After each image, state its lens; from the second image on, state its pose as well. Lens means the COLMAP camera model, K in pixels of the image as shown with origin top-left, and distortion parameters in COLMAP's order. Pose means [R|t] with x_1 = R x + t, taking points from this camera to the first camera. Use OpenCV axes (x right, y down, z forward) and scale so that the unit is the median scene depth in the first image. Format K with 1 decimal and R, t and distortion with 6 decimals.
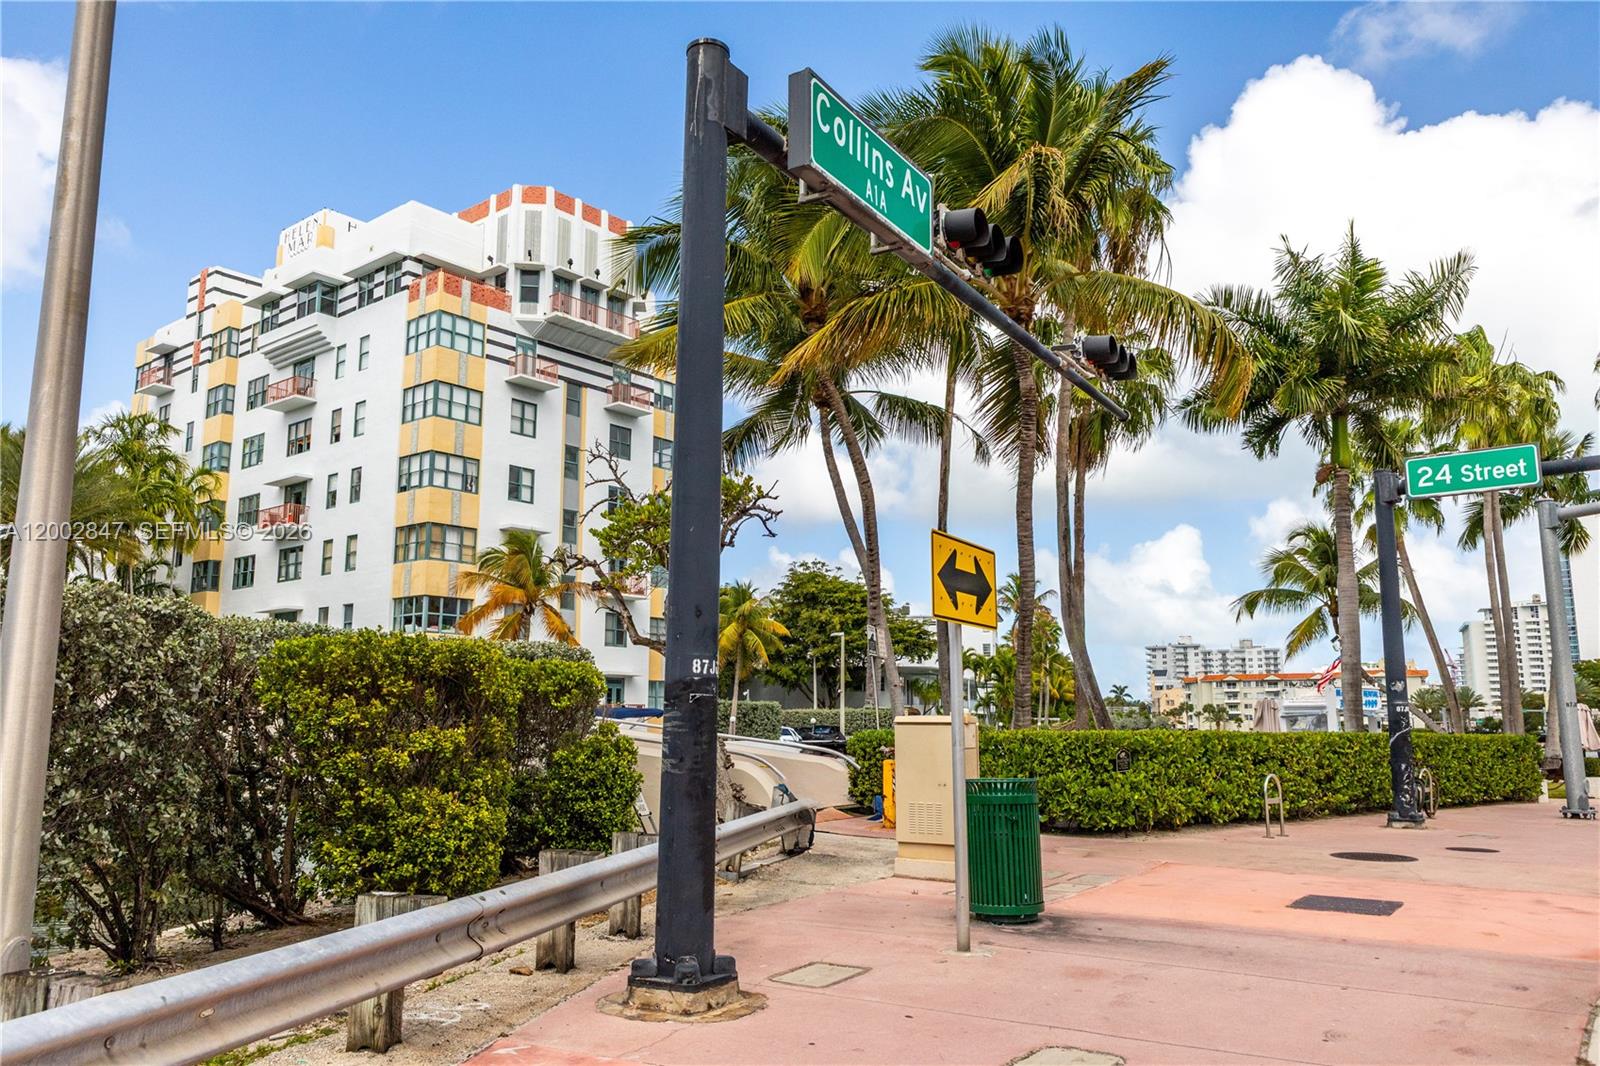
lens RADIAL K [[1216.1, 0, 802.9], [0, 1216.1, 528.9], [0, 0, 1]] dist [0.014750, -0.001571]
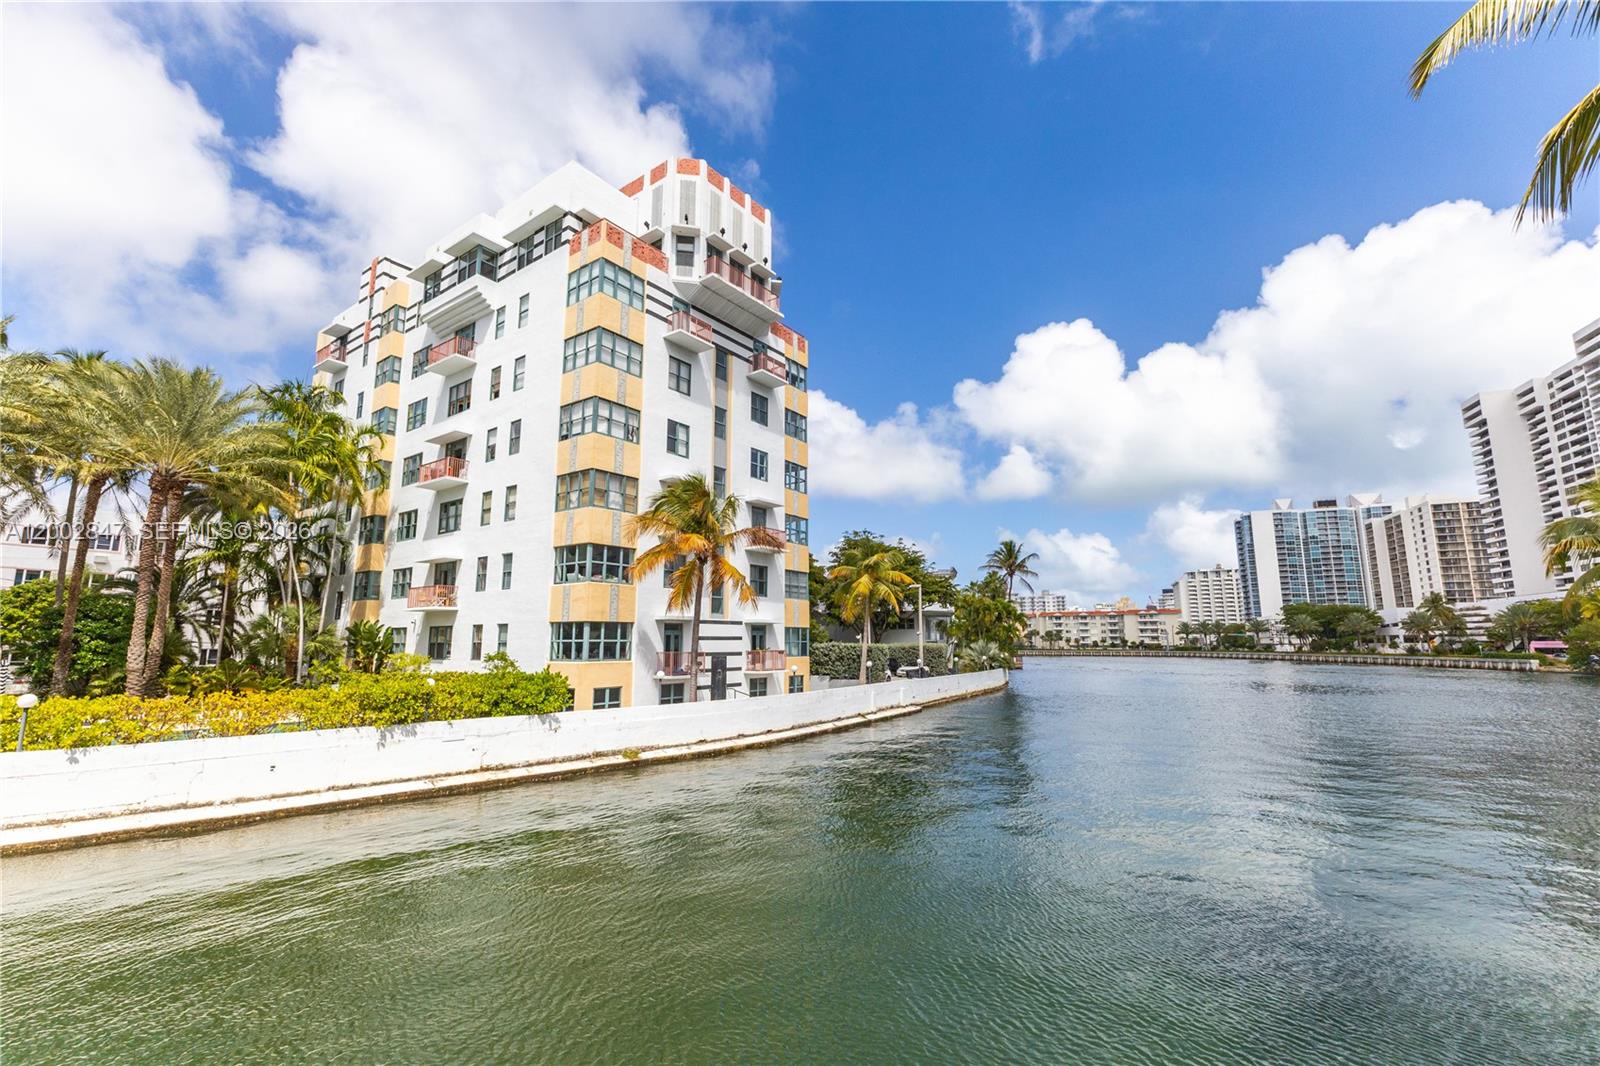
lens RADIAL K [[695.3, 0, 794.5], [0, 695.3, 533.1], [0, 0, 1]] dist [0.001397, 0.000181]
pose [[0.998758, 0.006899, 0.049350, -0.158567], [-0.007361, 0.999931, 0.009192, 0.036453], [-0.049283, -0.009544, 0.998739, 0.398455]]
